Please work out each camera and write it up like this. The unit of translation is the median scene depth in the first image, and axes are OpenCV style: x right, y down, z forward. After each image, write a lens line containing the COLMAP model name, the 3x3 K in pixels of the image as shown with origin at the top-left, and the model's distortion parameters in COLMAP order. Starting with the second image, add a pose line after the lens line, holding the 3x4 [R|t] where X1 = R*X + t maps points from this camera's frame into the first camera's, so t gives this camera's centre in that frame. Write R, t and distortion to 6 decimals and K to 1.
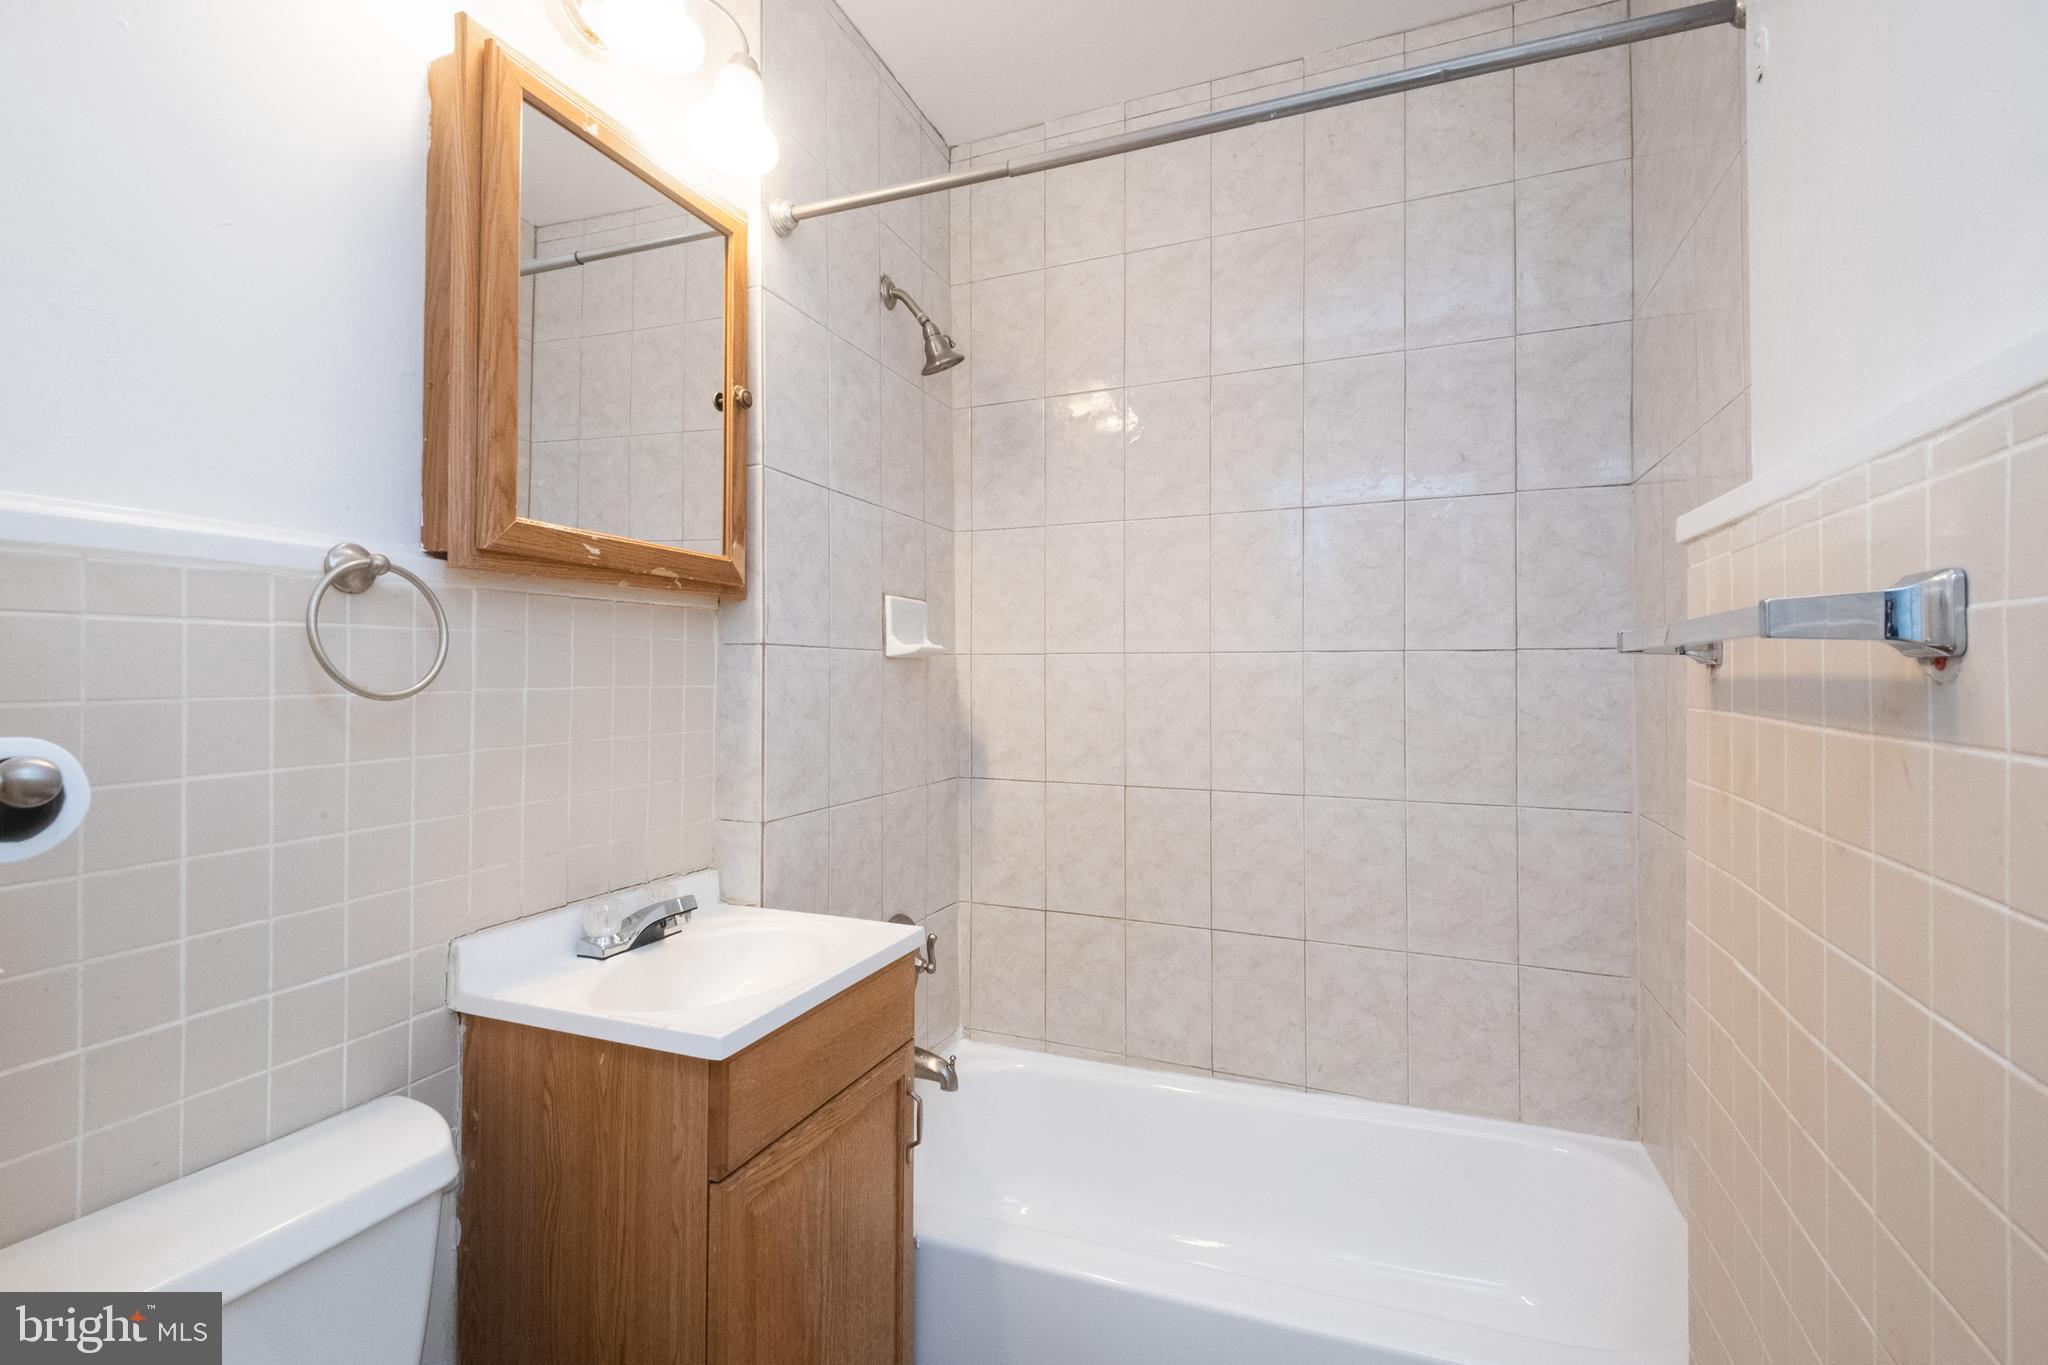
lens RADIAL K [[947.0, 0, 1024.0], [0, 947.0, 682.5], [0, 0, 1]] dist [0.027116, -0.028141]
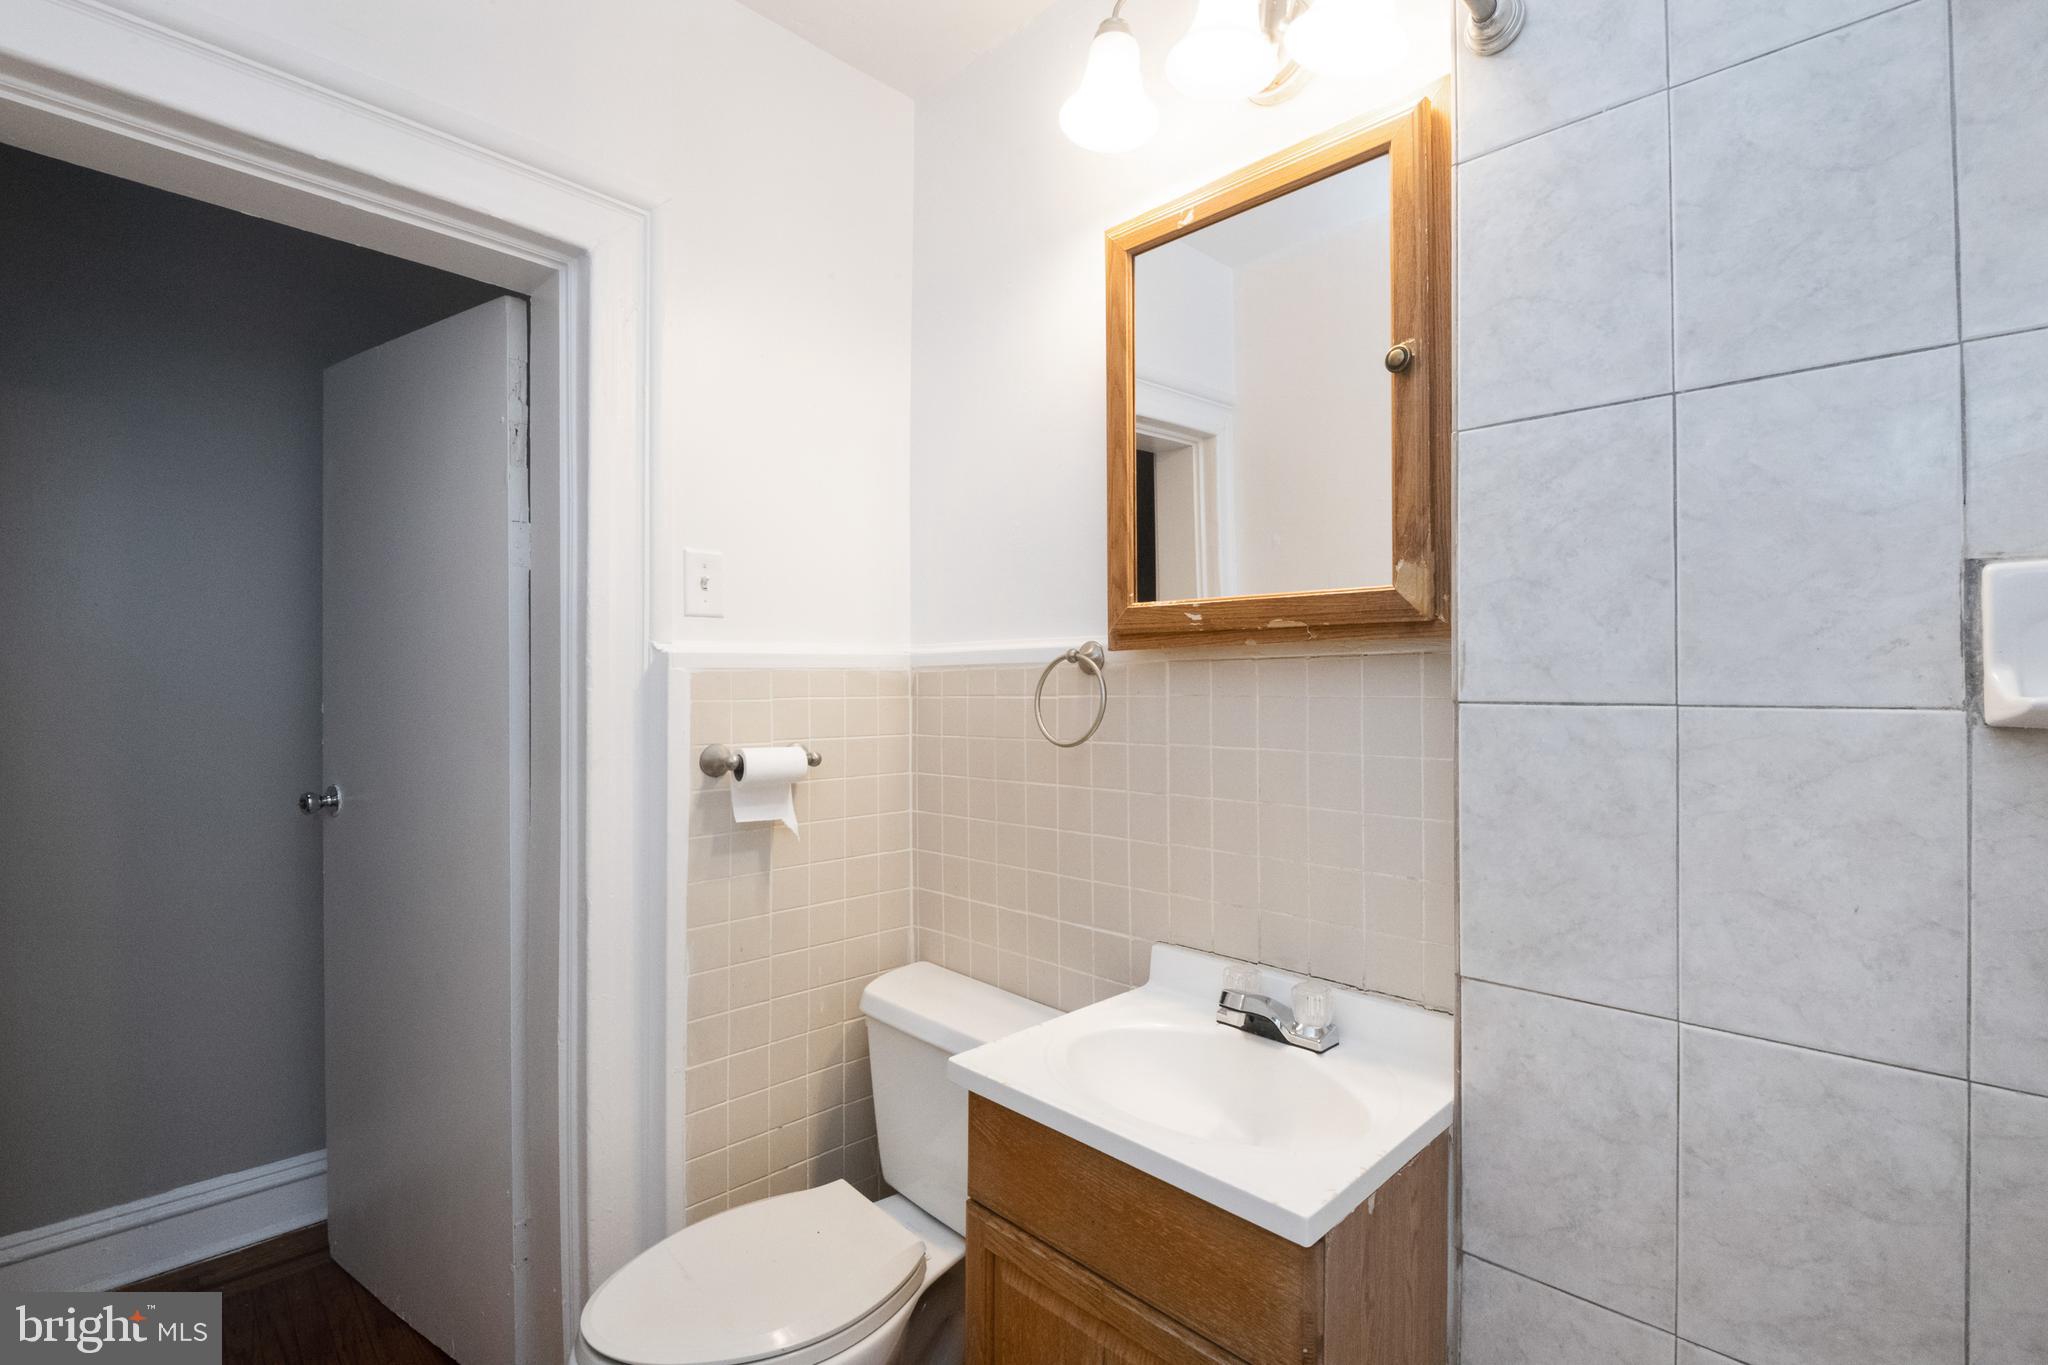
lens RADIAL K [[888.9, 0, 1075.8], [0, 888.9, 694.6], [0, 0, 1]] dist [-0.000087, -0.010944]
pose [[-0.371920, -0.001226, -0.928264, 0.449057], [-0.013430, 0.999902, 0.004061, -0.051009], [0.928167, 0.013977, -0.371900, 1.122850]]
